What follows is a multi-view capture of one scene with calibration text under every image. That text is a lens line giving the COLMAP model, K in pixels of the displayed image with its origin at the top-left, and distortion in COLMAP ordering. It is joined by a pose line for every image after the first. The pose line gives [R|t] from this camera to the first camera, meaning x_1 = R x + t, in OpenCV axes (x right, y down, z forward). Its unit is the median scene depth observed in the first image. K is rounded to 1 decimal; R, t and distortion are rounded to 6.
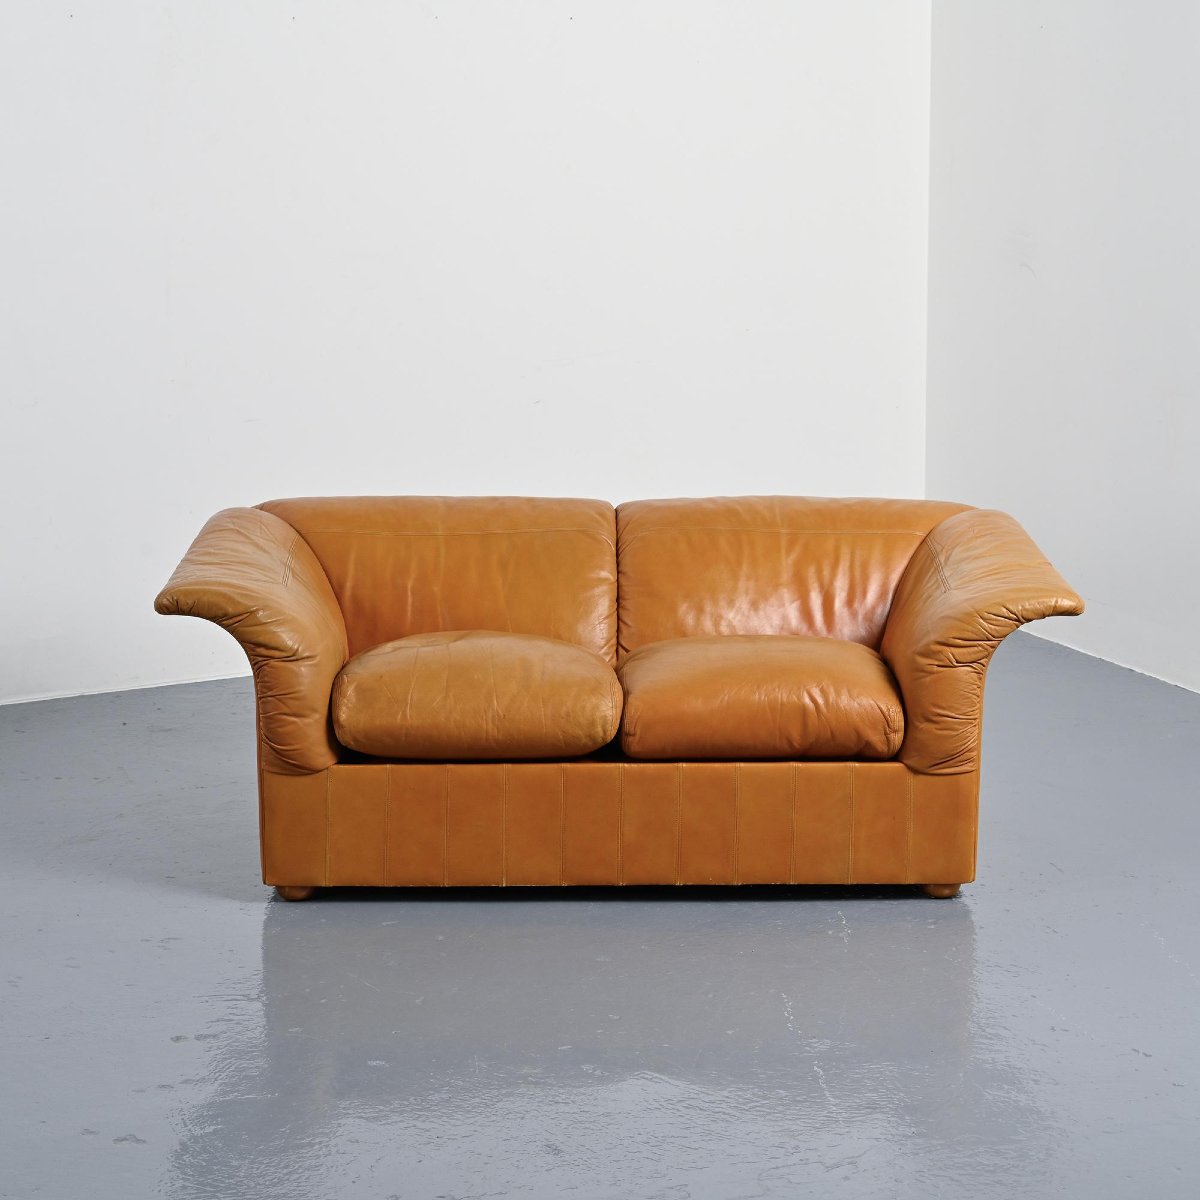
lens RADIAL K [[3135.3, 0, 603.6], [0, 3135.3, 602.8], [0, 0, 1]] dist [-0.046471, 0.000000]
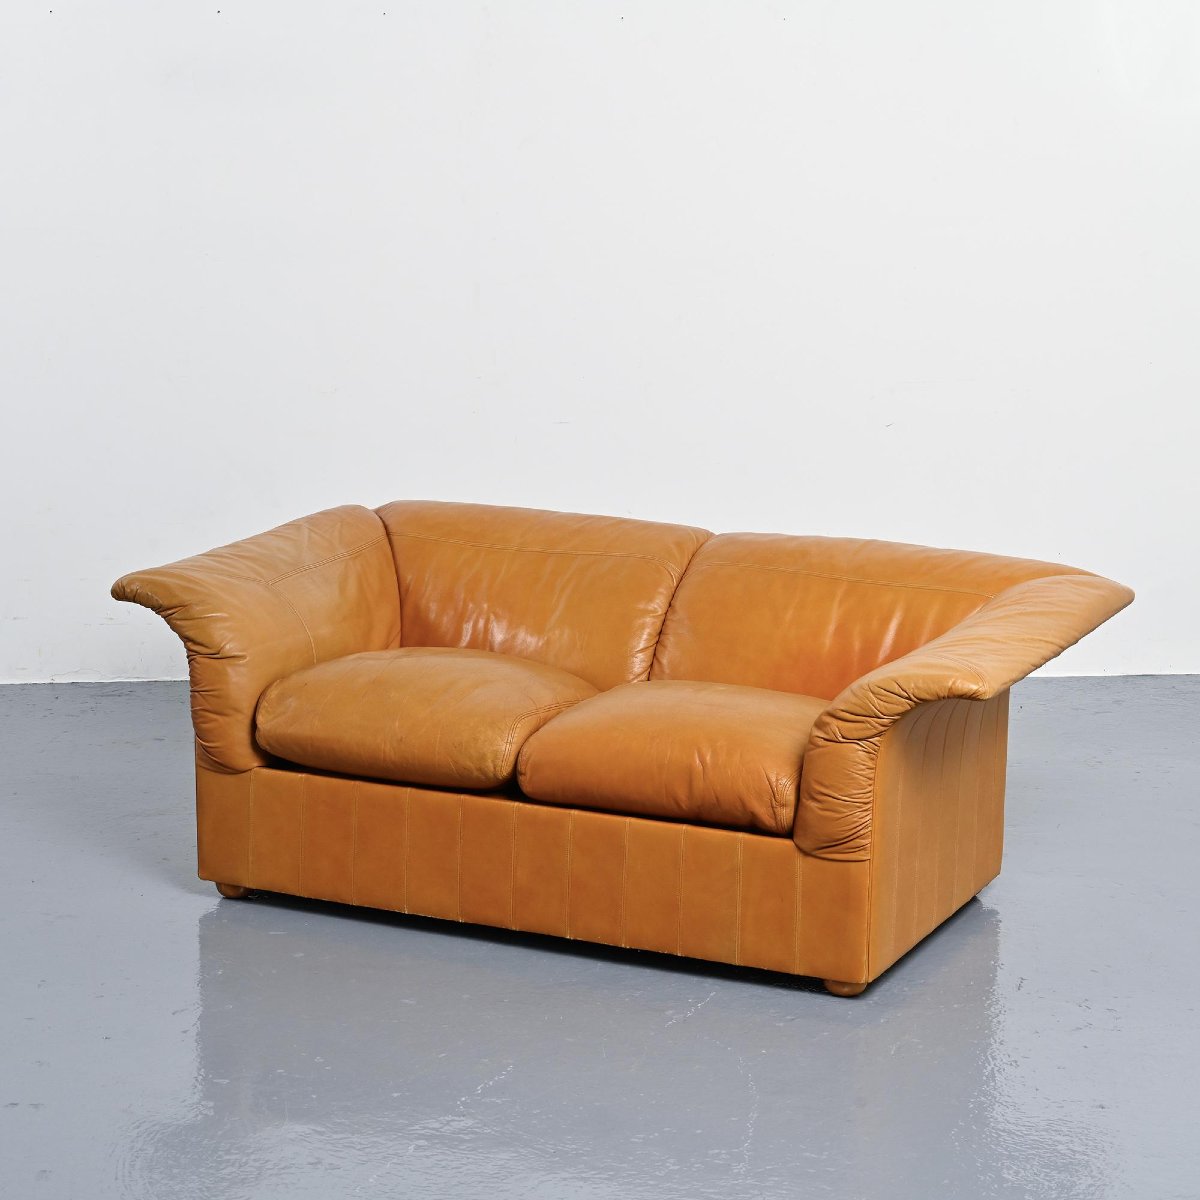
lens RADIAL K [[3135.3, 0, 599.2], [0, 3135.3, 603.3], [0, 0, 1]] dist [-0.046471, 0.000000]
pose [[0.885476, 0.096708, -0.454510, 0.455533], [-0.095019, 0.995119, 0.026621, -0.036725], [0.454867, 0.019614, 0.890344, 0.164558]]
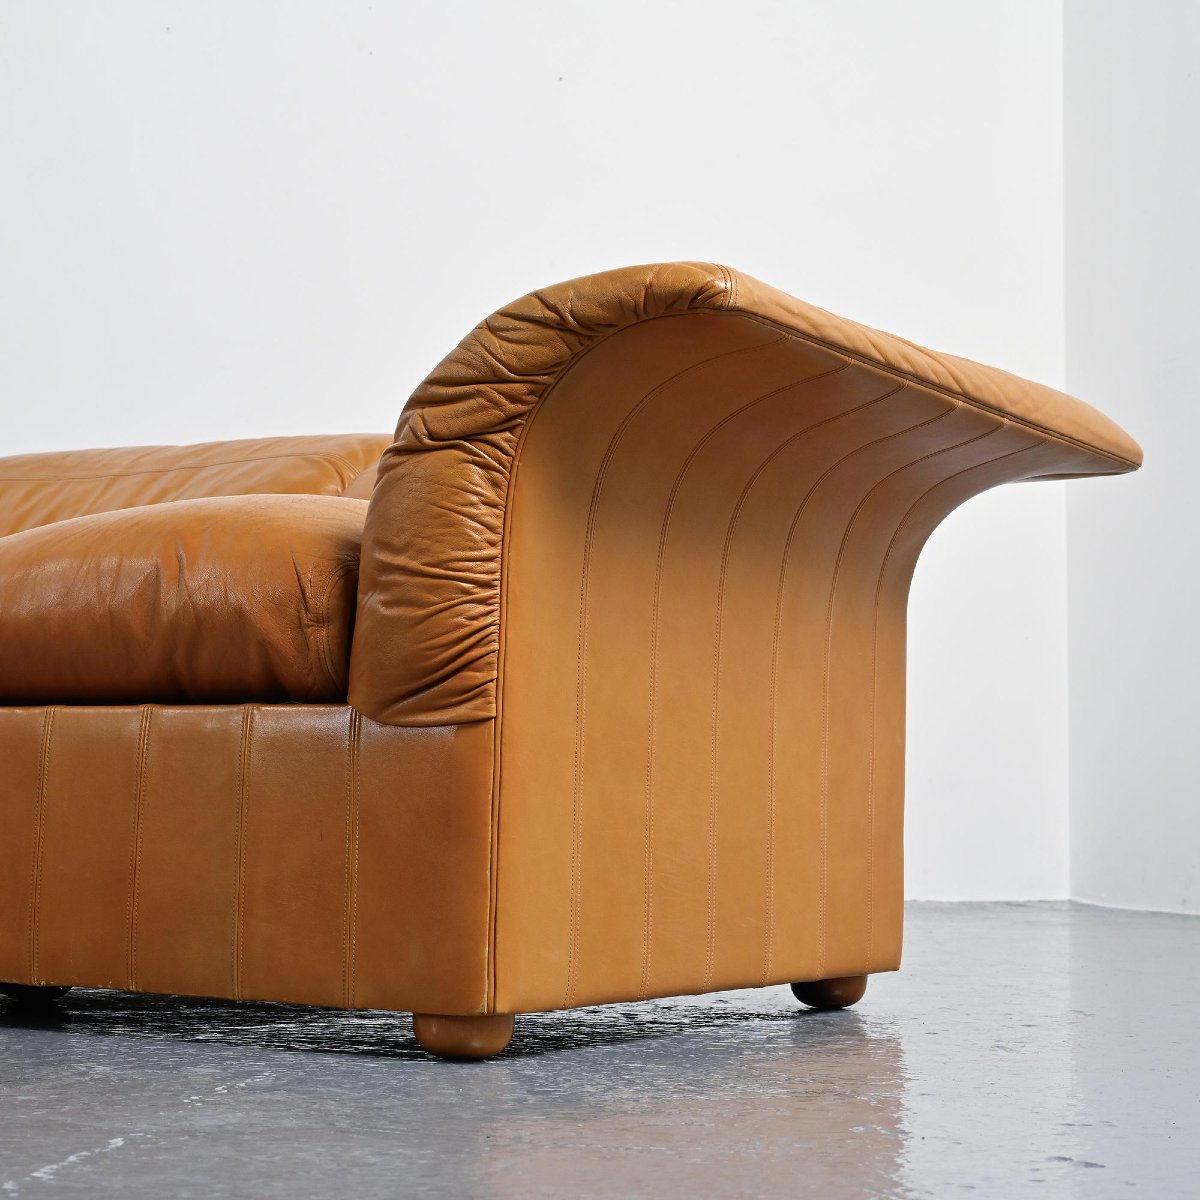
lens RADIAL K [[2458.7, 0, 604.9], [0, 2458.7, 610.0], [0, 0, 1]] dist [0.016873, 0.000000]
pose [[0.831708, -0.038230, -0.553895, 0.307169], [-0.115947, 0.963670, -0.240615, 0.114651], [0.542971, 0.264344, 0.797060, 0.761117]]
